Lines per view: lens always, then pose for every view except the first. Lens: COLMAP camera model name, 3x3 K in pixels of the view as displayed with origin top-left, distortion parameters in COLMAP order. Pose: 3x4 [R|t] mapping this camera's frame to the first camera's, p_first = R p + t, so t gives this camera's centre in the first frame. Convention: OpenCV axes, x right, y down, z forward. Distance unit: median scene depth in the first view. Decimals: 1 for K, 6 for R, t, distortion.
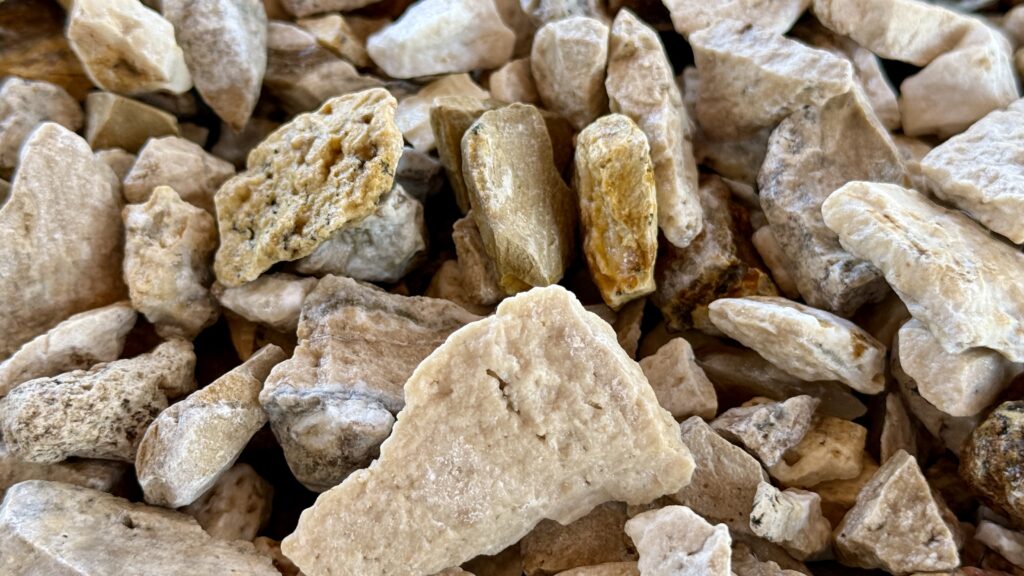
lens RADIAL K [[1763.0, 0, 519.6], [0, 1763.0, 287.1], [0, 0, 1]] dist [0.113576, 0.000000]
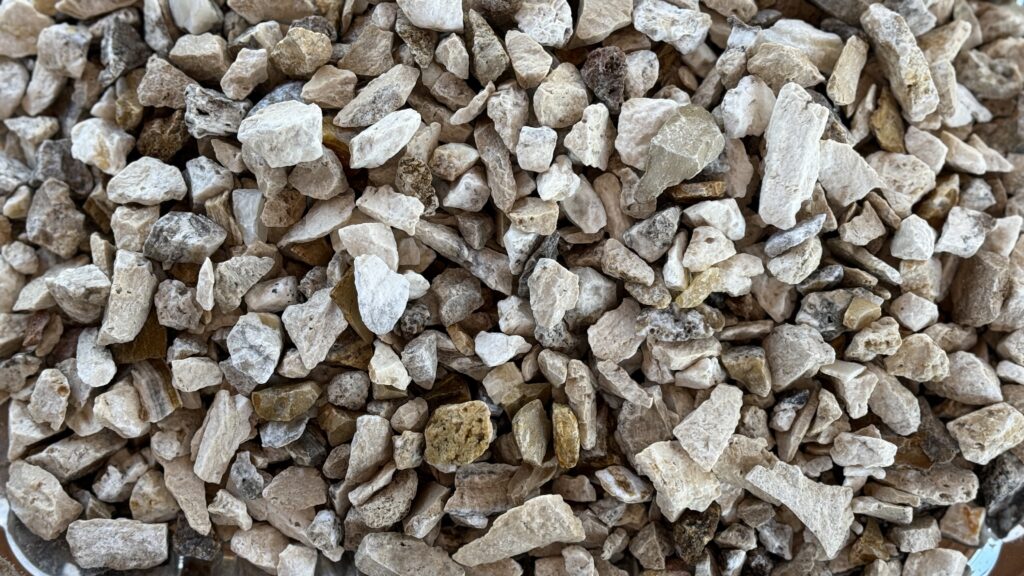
lens RADIAL K [[1763.0, 0, 509.5], [0, 1763.0, 289.5], [0, 0, 1]] dist [0.113576, 0.000000]
pose [[0.999049, 0.023398, 0.036782, -0.151957], [-0.040303, 0.817326, 0.574764, -1.949069], [-0.016614, -0.575700, 0.817492, -1.231816]]
